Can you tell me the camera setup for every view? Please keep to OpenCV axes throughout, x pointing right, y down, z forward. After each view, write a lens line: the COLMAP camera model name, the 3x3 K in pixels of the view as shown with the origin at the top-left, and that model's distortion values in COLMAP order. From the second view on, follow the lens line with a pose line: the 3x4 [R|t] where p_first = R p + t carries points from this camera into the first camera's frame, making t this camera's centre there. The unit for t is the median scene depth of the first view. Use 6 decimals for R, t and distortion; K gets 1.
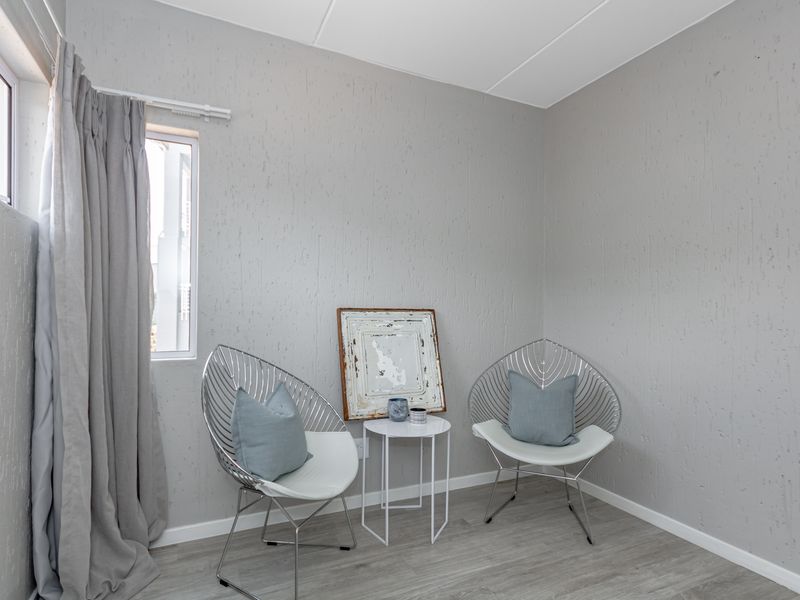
lens RADIAL K [[438.1, 0, 399.3], [0, 438.1, 325.6], [0, 0, 1]] dist [0.012481, 0.000486]
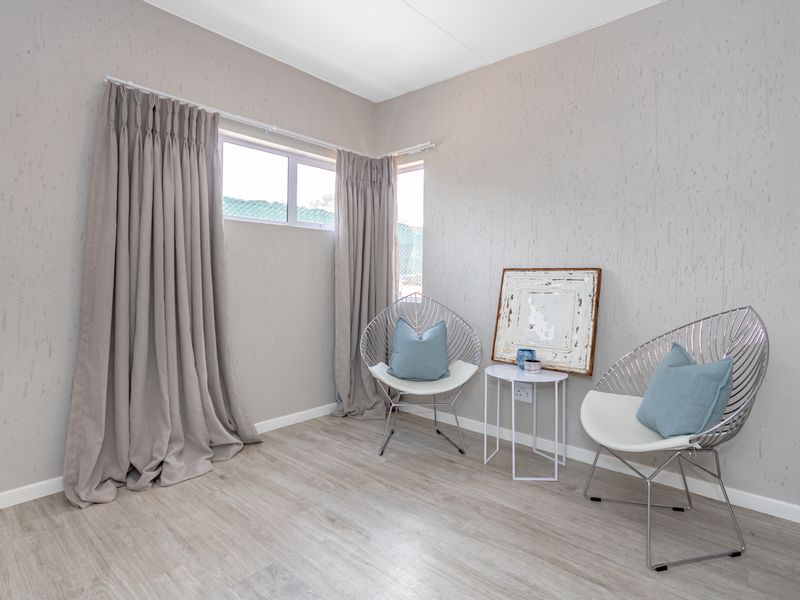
lens RADIAL K [[444.0, 0, 400.0], [0, 444.0, 300.0], [0, 0, 1]] dist [0.000136, 0.000271]
pose [[0.389849, 0.033276, -0.920277, 0.876305], [-0.044324, 0.998867, 0.017341, 0.037620], [0.919811, 0.034030, 0.390883, 0.263895]]
